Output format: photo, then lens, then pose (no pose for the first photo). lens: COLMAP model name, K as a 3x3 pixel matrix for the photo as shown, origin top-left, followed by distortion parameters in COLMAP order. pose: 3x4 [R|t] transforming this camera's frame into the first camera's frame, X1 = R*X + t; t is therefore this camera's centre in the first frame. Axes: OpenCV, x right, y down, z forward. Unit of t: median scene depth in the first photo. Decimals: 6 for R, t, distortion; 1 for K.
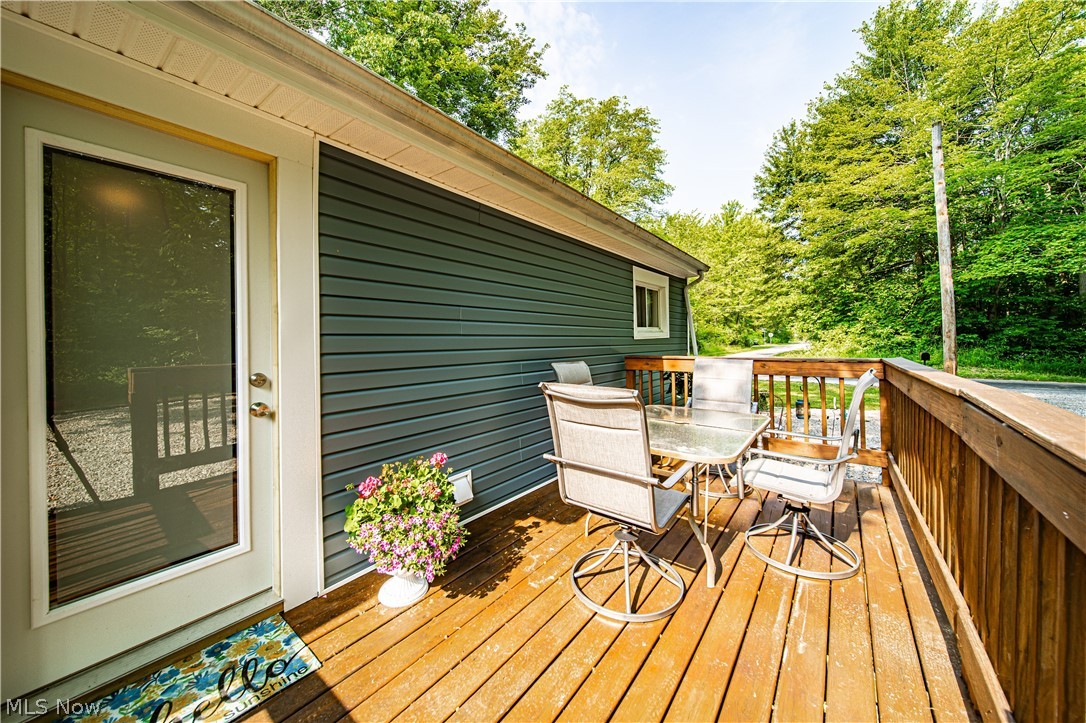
lens RADIAL K [[383.0, 0, 546.7], [0, 383.0, 343.5], [0, 0, 1]] dist [-0.001100, -0.000271]
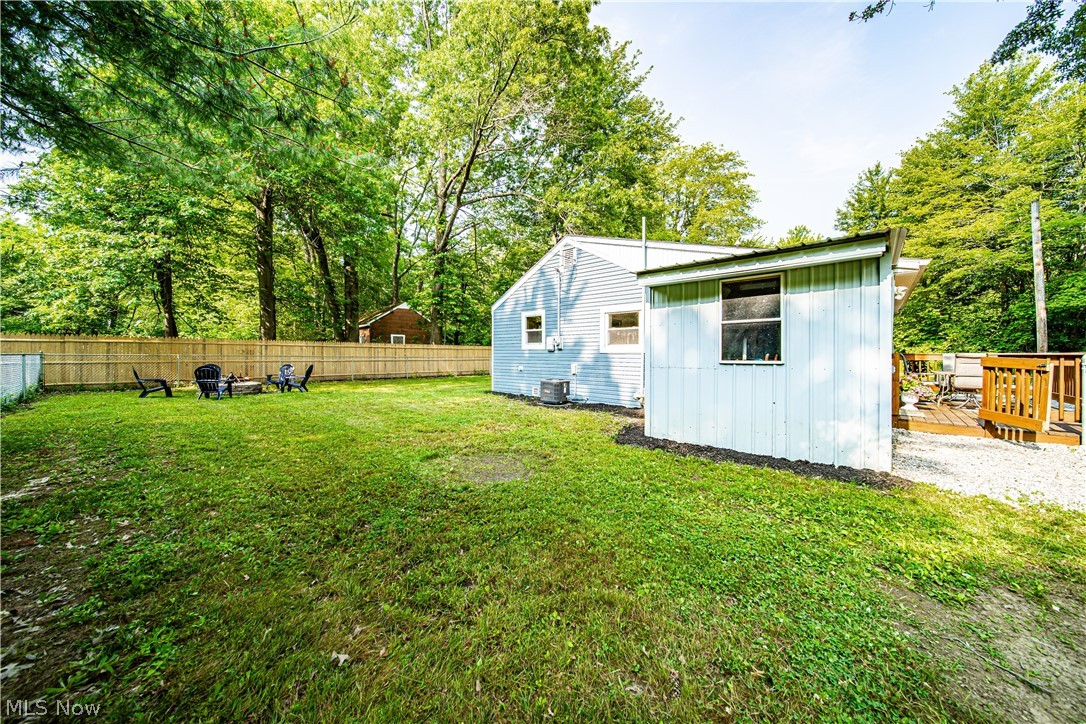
lens RADIAL K [[383.0, 0, 535.0], [0, 383.0, 360.8], [0, 0, 1]] dist [-0.001100, -0.000271]
pose [[0.996550, 0.010764, -0.082299, -0.358785], [-0.010370, 0.999933, 0.005212, 0.014056], [0.082349, -0.004341, 0.996594, -0.287419]]
